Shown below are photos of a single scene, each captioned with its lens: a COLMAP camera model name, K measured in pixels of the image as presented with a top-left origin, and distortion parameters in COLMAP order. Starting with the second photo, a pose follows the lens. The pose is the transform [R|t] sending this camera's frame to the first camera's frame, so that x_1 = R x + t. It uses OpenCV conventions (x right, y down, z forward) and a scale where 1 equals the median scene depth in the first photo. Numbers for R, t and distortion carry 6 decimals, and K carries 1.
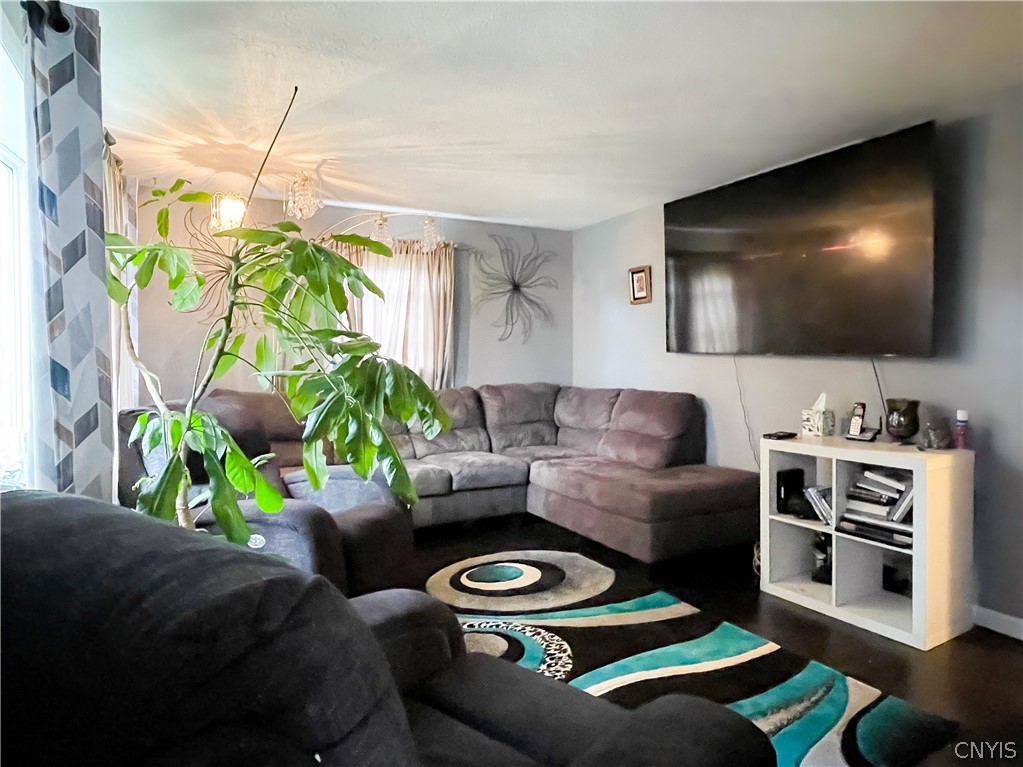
lens RADIAL K [[612.2, 0, 509.4], [0, 612.2, 383.7], [0, 0, 1]] dist [-0.002128, 0.000462]
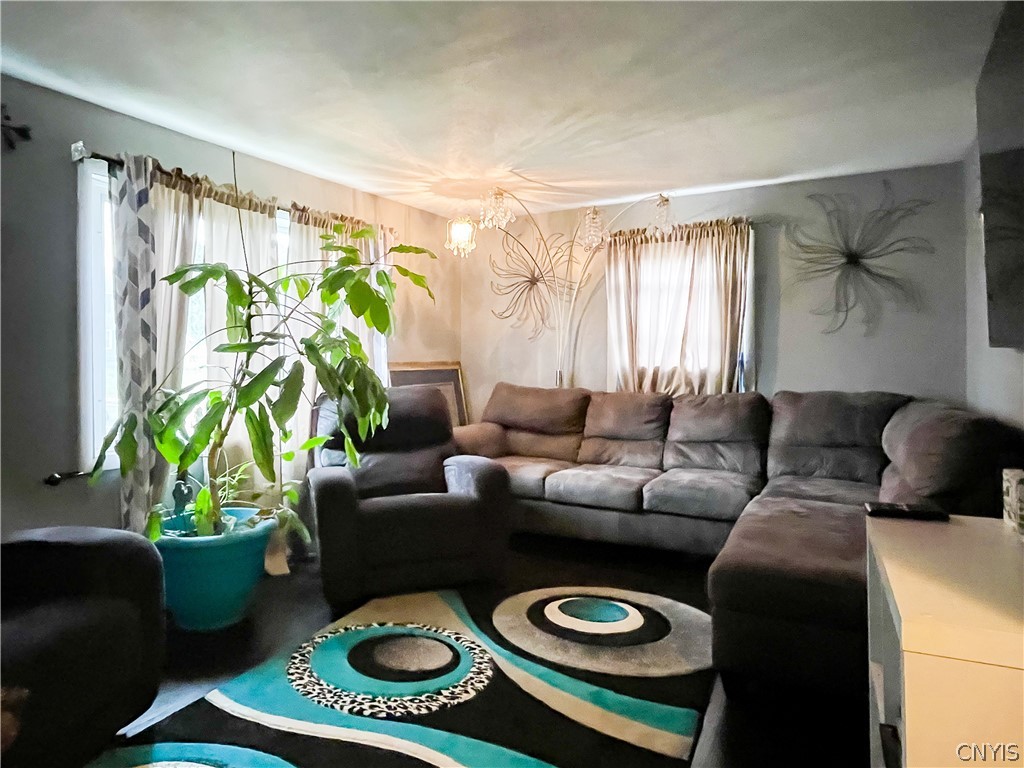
lens RADIAL K [[612.8, 0, 510.6], [0, 612.8, 374.4], [0, 0, 1]] dist [-0.002128, 0.000462]
pose [[0.580471, 0.022525, -0.813969, 0.422234], [-0.035422, 0.999370, 0.002395, -0.009754], [0.813510, 0.027443, 0.580903, 0.286342]]
